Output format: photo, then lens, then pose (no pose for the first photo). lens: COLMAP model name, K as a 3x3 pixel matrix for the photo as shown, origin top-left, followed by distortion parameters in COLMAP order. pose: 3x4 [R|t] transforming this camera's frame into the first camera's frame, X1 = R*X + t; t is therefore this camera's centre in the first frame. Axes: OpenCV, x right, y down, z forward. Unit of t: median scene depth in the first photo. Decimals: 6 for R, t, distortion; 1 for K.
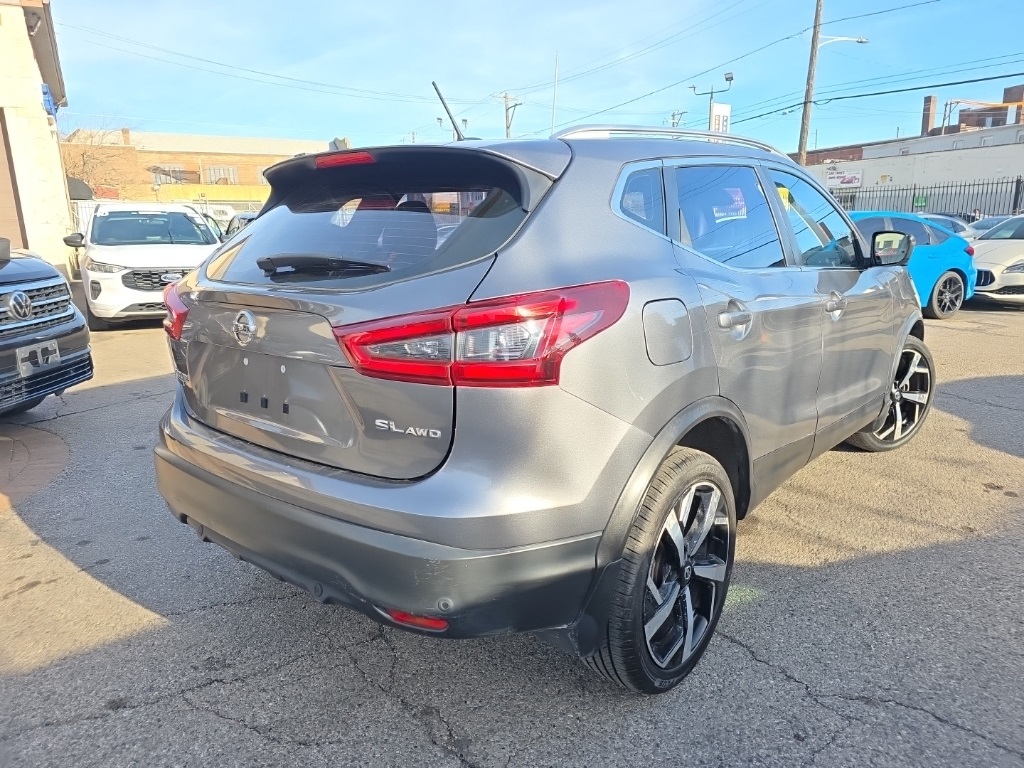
lens RADIAL K [[707.3, 0, 507.4], [0, 707.3, 381.2], [0, 0, 1]] dist [0.028937, -0.021334]
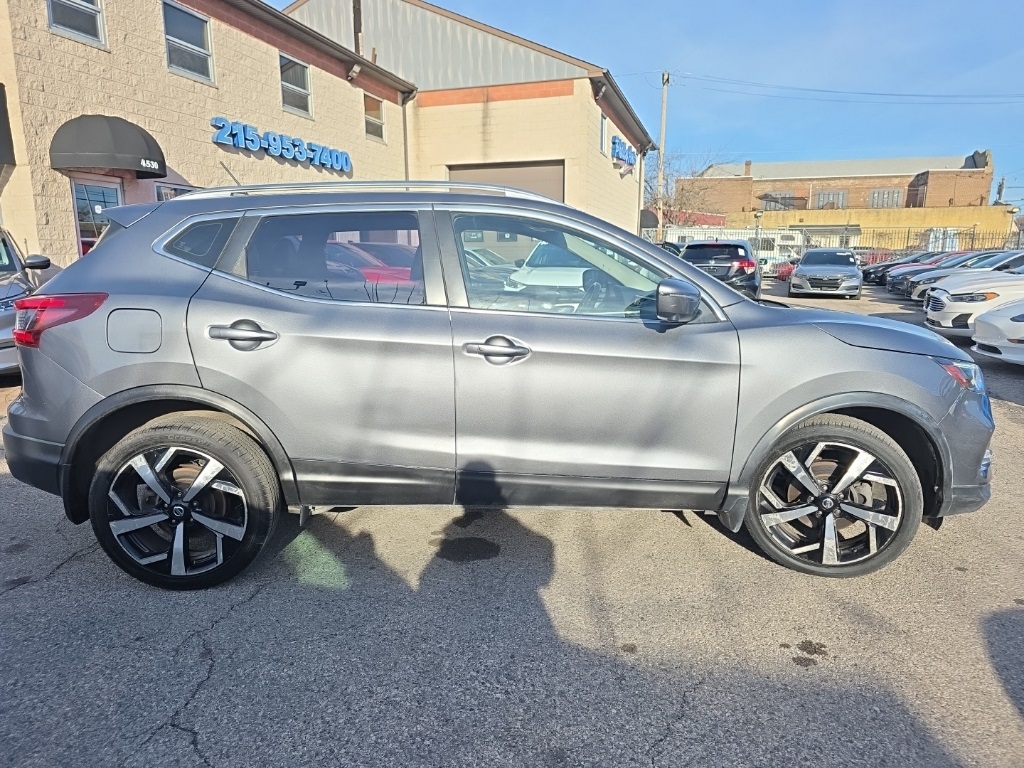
lens RADIAL K [[707.3, 0, 504.9], [0, 707.3, 393.5], [0, 0, 1]] dist [0.028937, -0.021334]
pose [[0.666495, 0.164225, -0.727197, 0.822677], [-0.175742, 0.982556, 0.060821, -0.075574], [0.724499, 0.087262, 0.683729, 0.249342]]
